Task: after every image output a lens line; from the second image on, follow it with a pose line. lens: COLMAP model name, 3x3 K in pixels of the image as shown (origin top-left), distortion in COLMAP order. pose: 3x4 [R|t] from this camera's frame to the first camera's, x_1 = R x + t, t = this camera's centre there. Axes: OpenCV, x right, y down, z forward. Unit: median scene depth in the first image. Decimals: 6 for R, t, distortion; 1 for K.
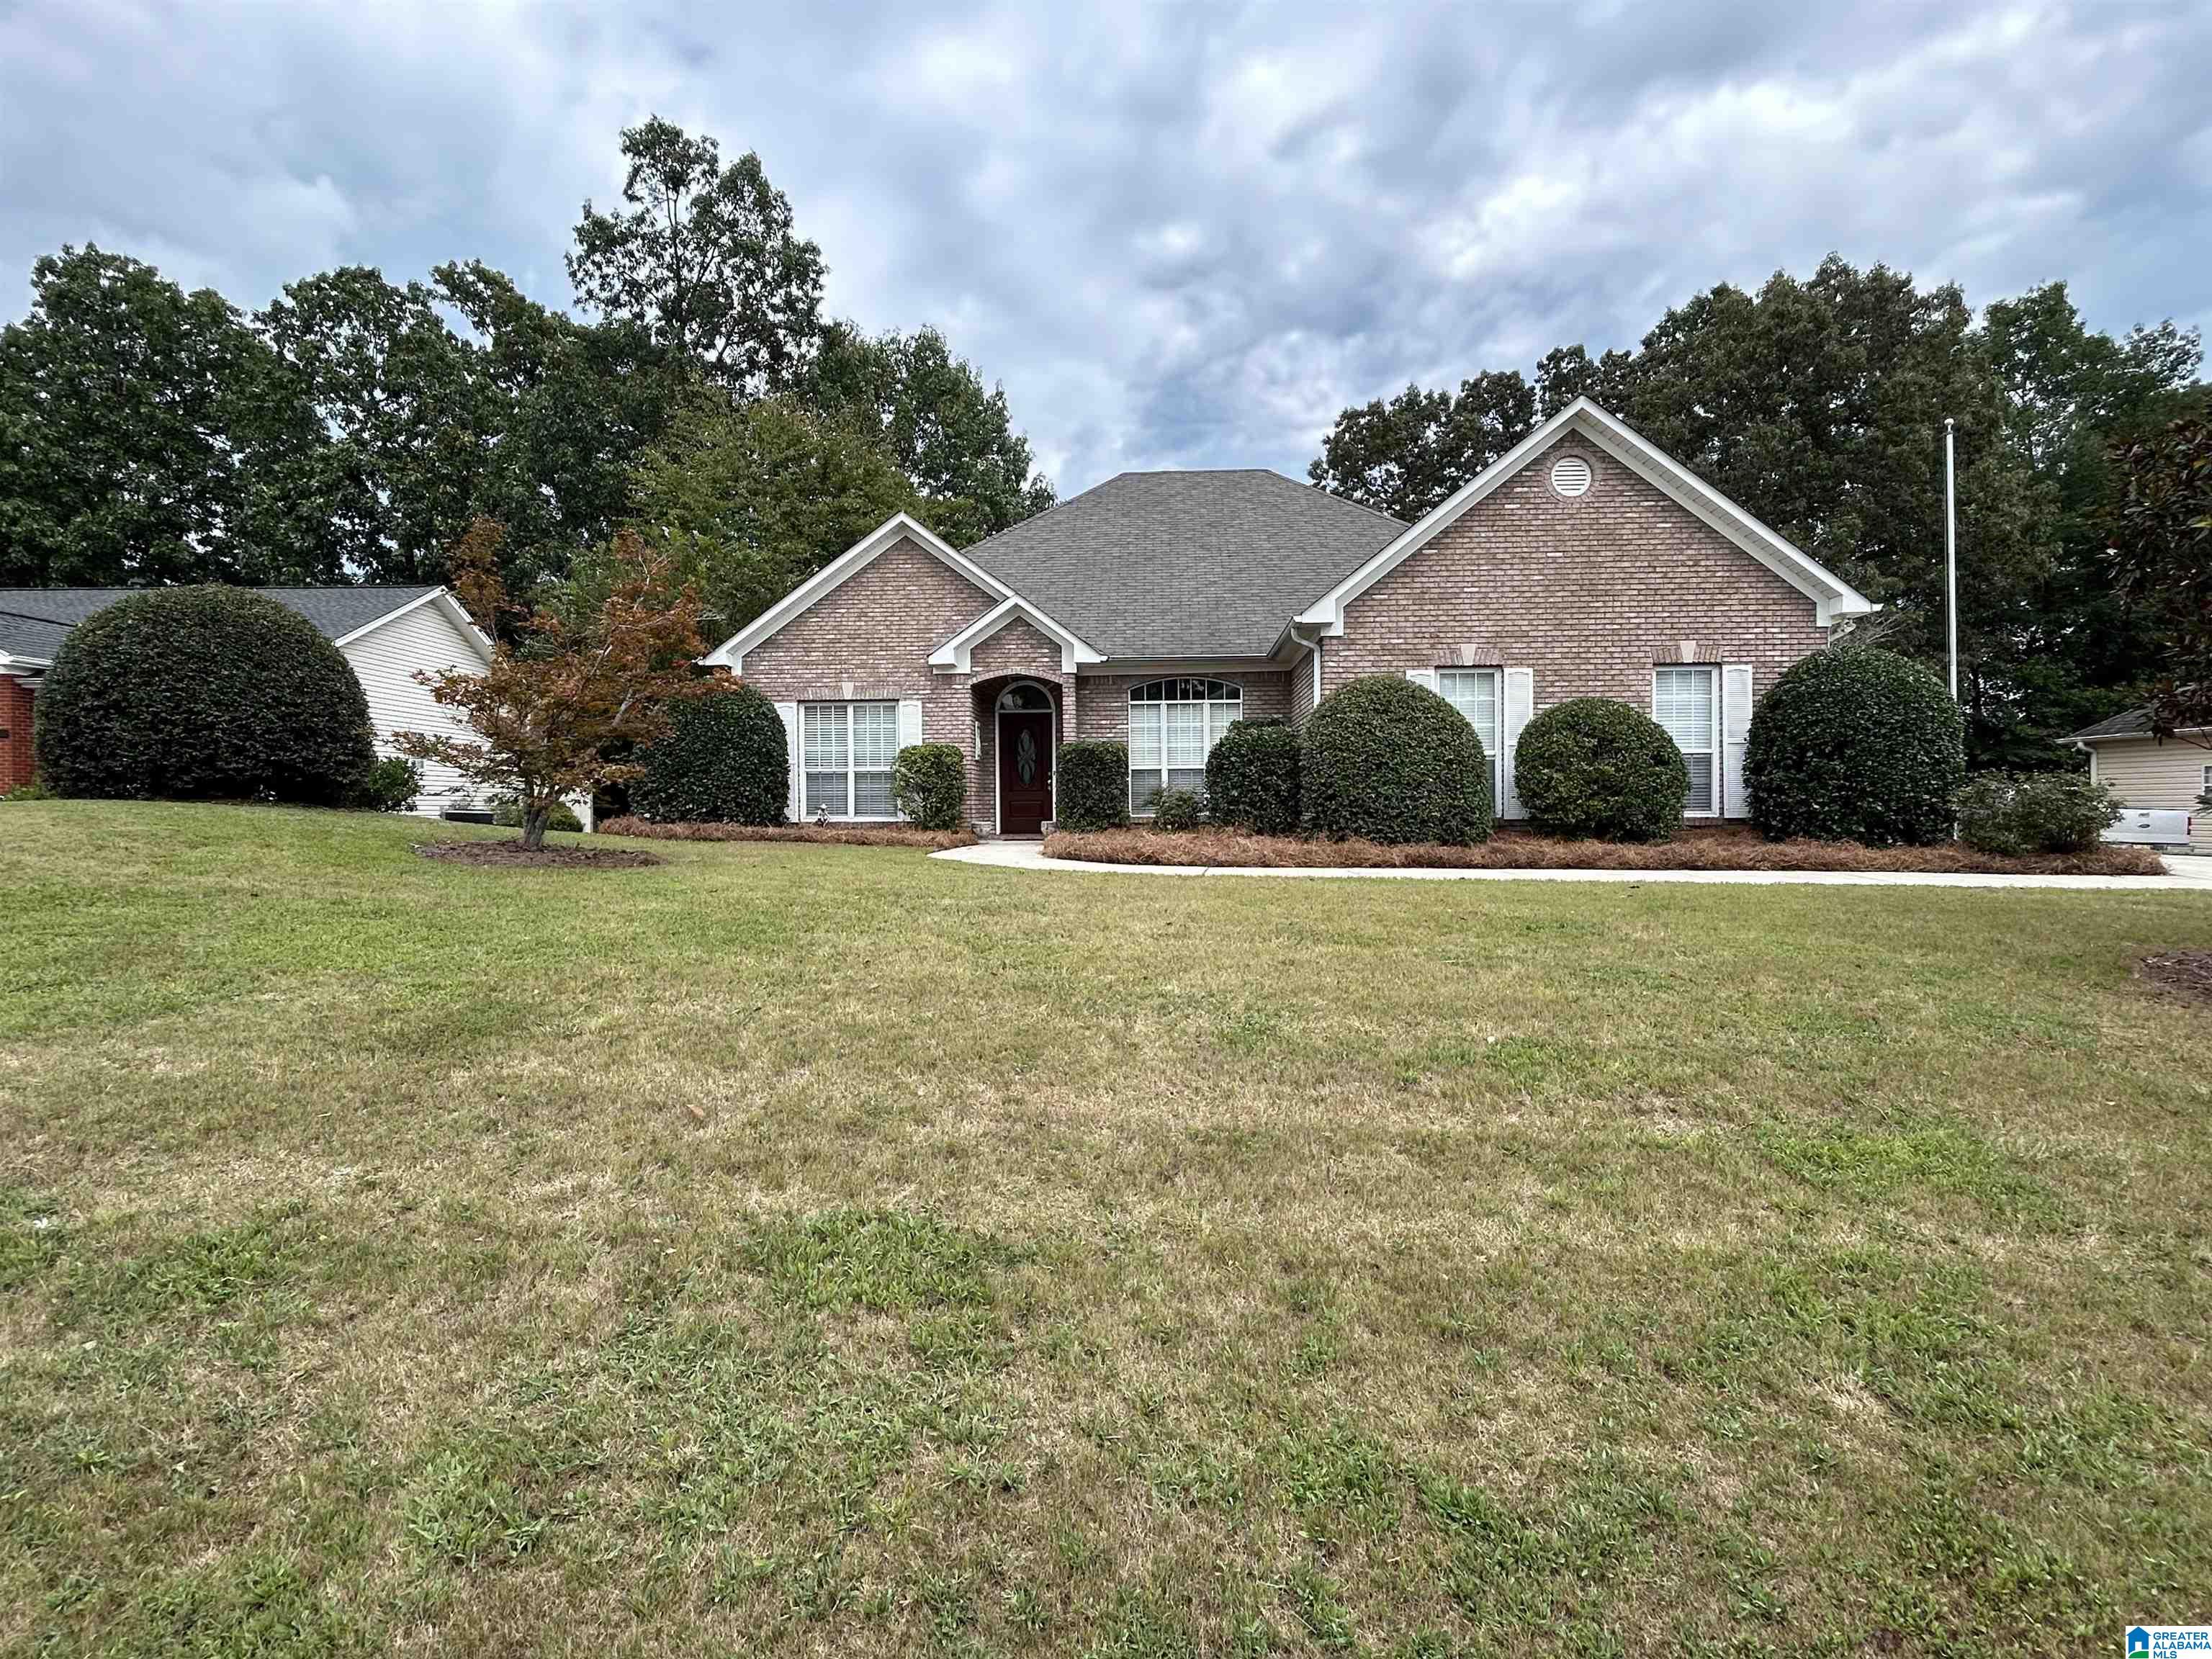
lens RADIAL K [[1138.7, 0, 1106.0], [0, 1138.7, 829.5], [0, 0, 1]] dist [-0.019718, 0.020525]
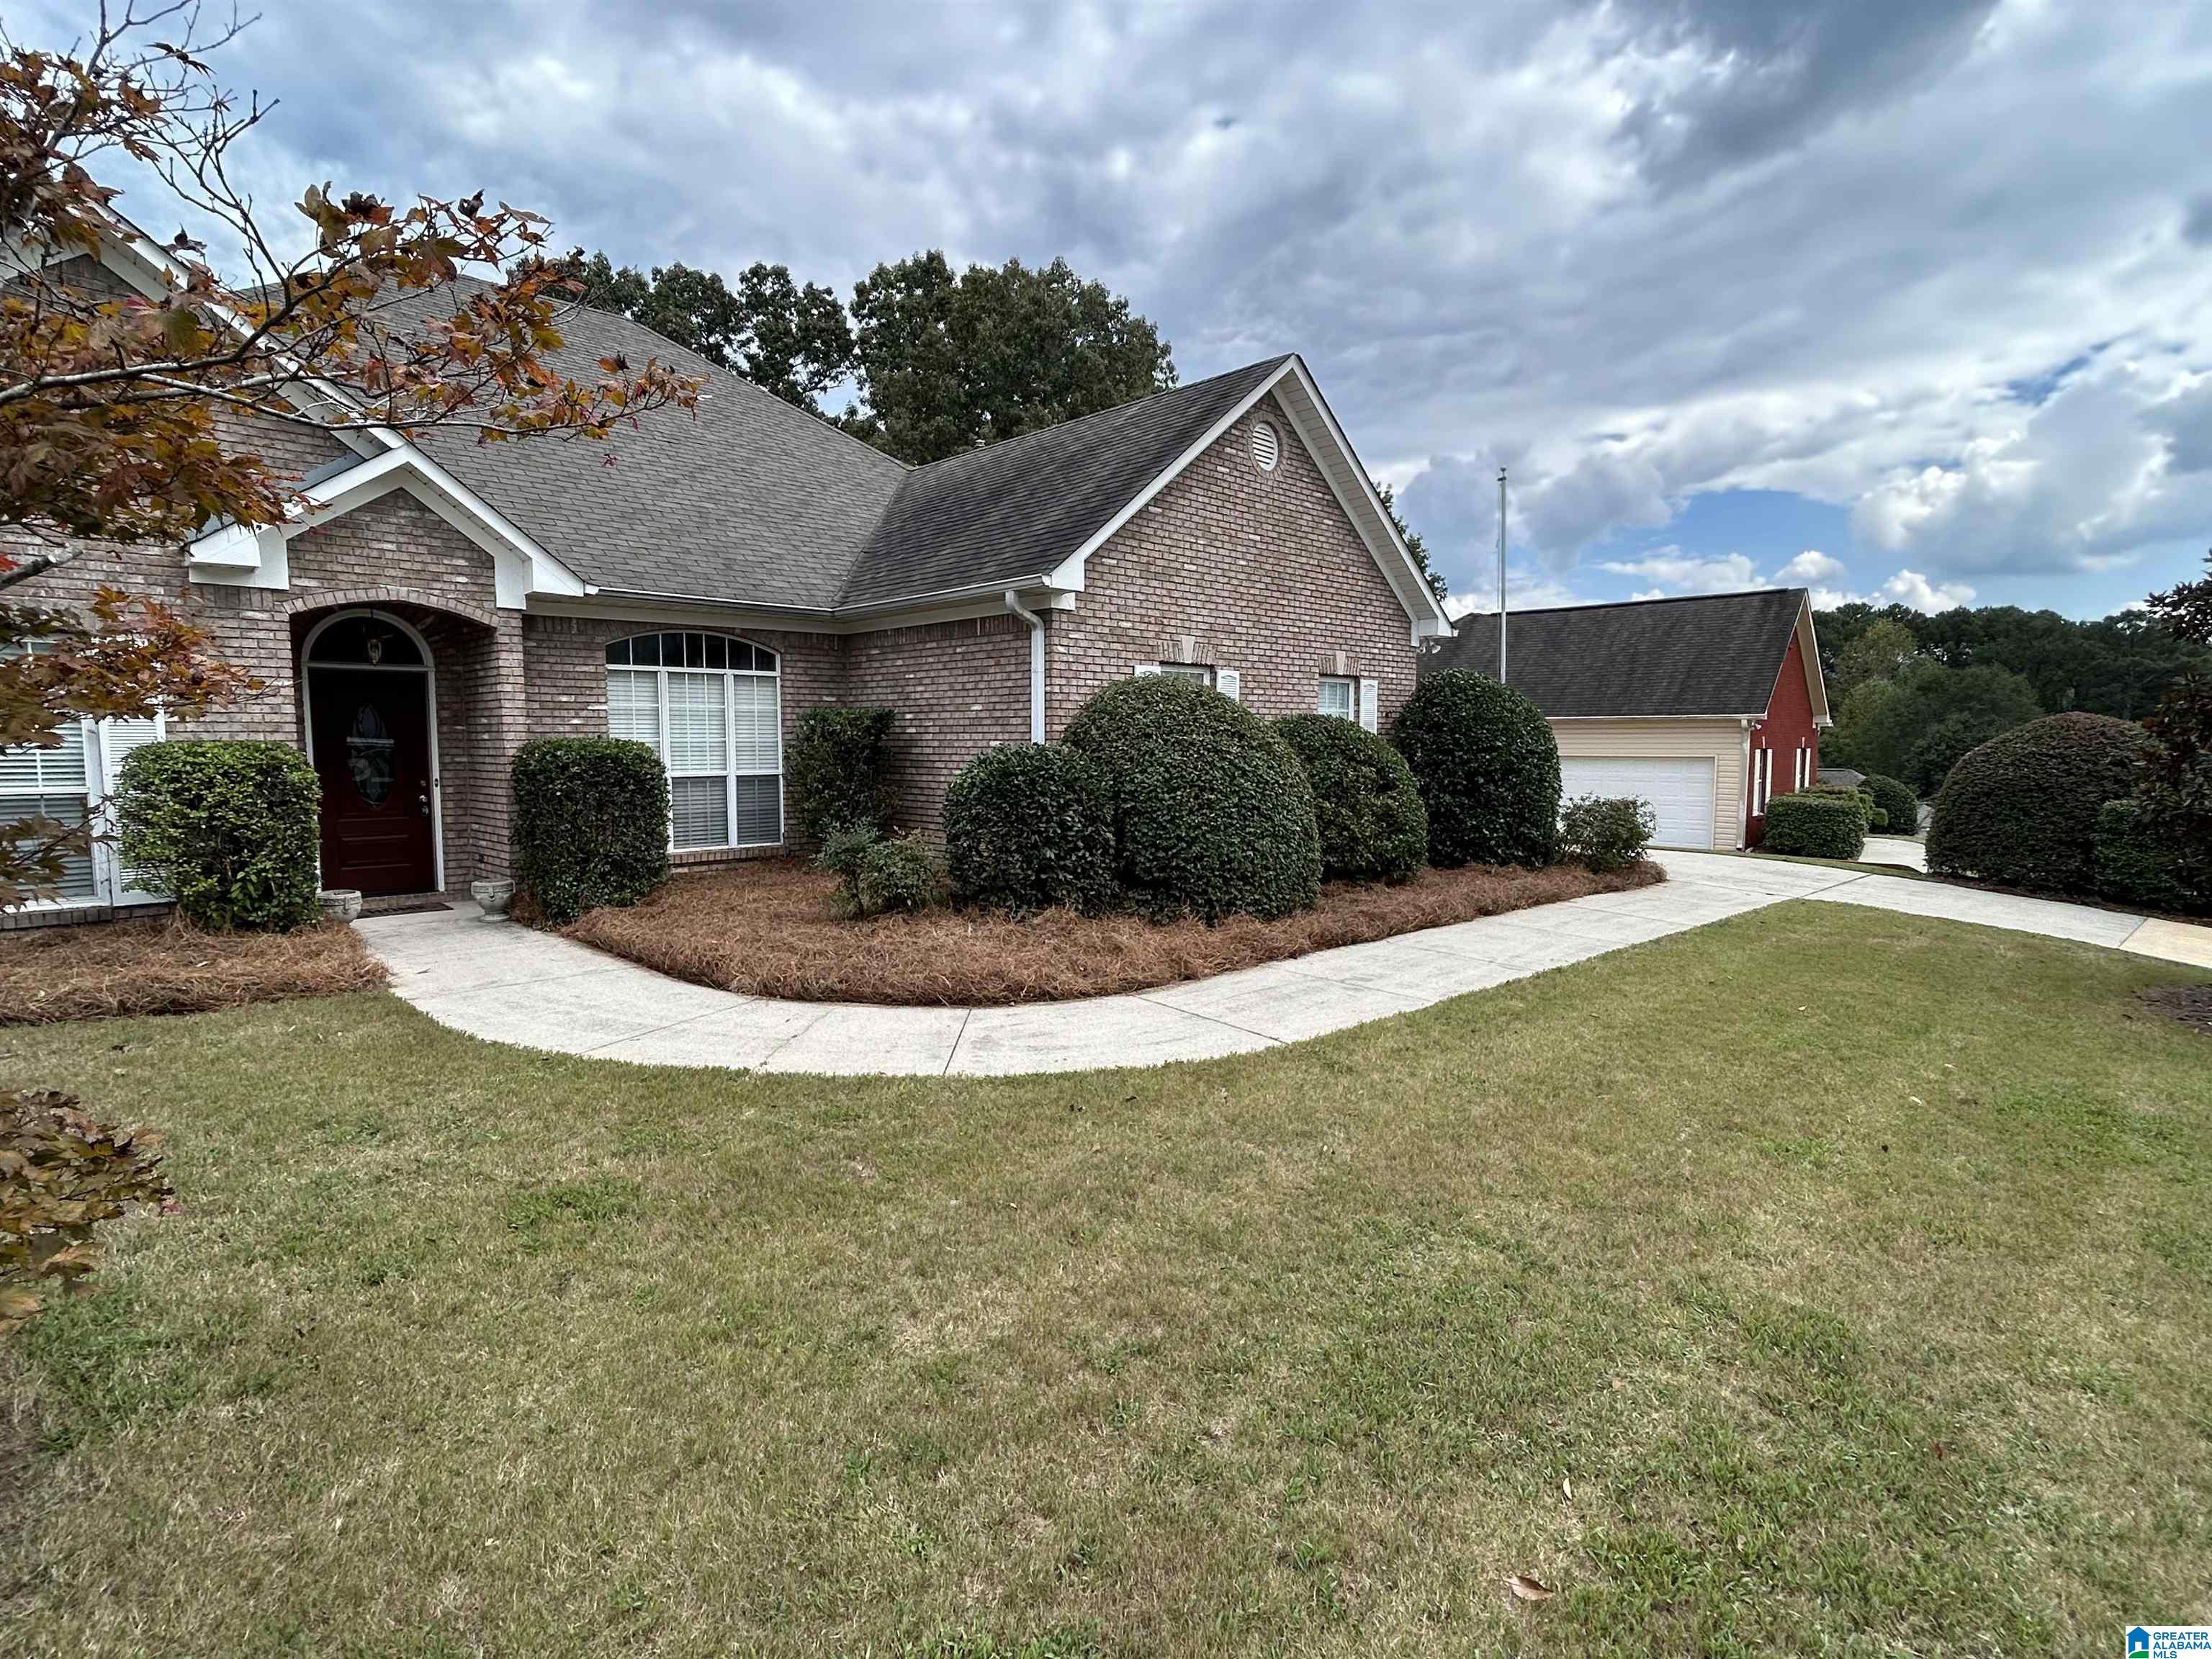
lens RADIAL K [[1098.0, 0, 1106.0], [0, 1098.0, 829.5], [0, 0, 1]] dist [0.000255, -0.011483]
pose [[0.666188, -0.055231, 0.743736, -0.240419], [0.004279, 0.997521, 0.070244, -0.066622], [-0.745772, -0.043613, 0.664772, 0.425762]]
